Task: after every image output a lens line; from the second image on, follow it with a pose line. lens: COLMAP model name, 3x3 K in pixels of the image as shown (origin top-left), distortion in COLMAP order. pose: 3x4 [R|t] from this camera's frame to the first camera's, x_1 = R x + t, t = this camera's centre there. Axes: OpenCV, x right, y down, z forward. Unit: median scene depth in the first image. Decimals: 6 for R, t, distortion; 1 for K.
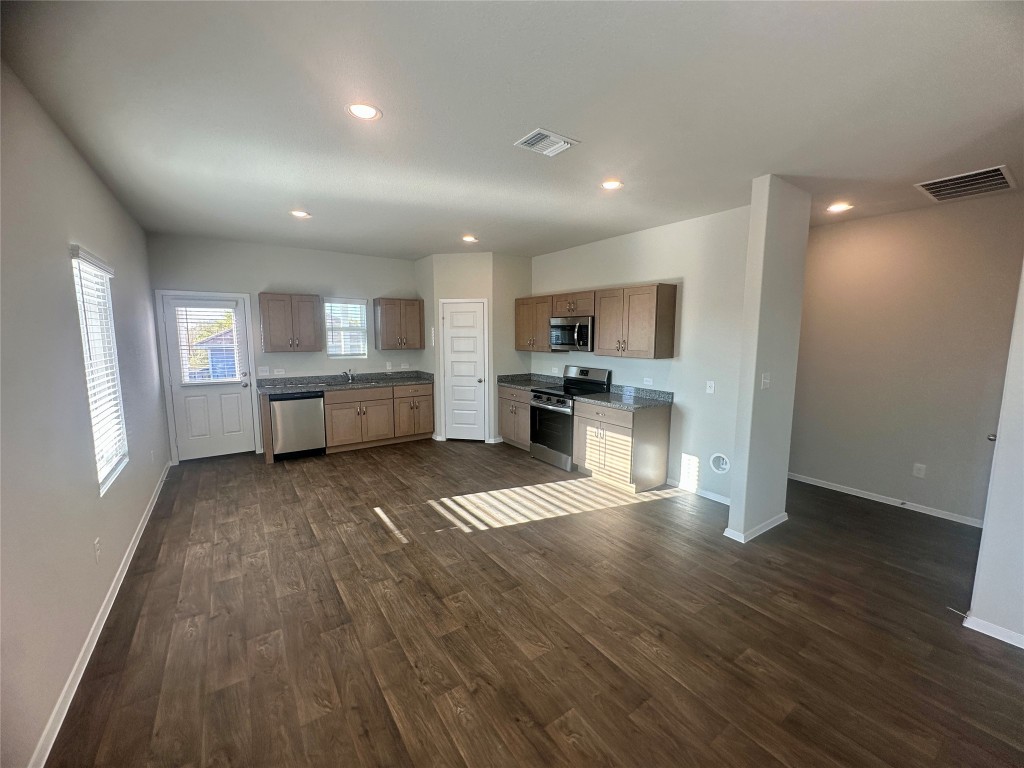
lens RADIAL K [[415.4, 0, 512.0], [0, 415.4, 384.0], [0, 0, 1]] dist [0.000182, 0.000009]
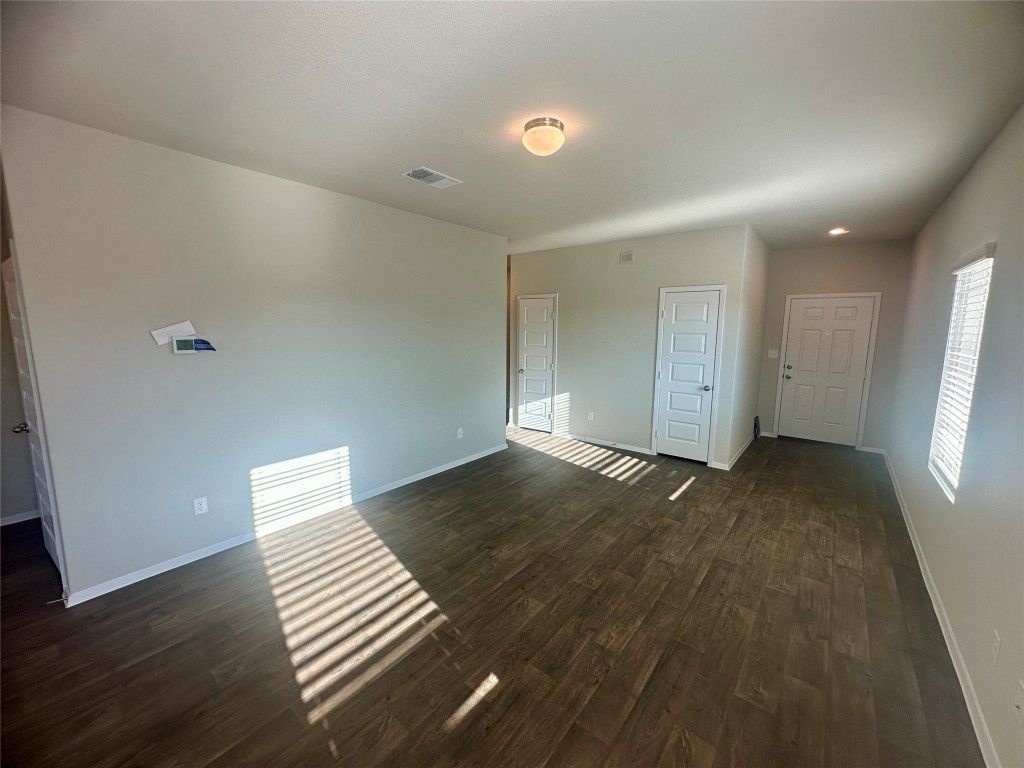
lens RADIAL K [[407.6, 0, 510.9], [0, 407.6, 420.8], [0, 0, 1]] dist [-0.000108, 0.000116]
pose [[-0.302055, -0.221362, 0.927233, -0.971159], [0.109096, 0.958249, 0.264305, -0.178141], [-0.947027, 0.180993, -0.265295, 1.419989]]
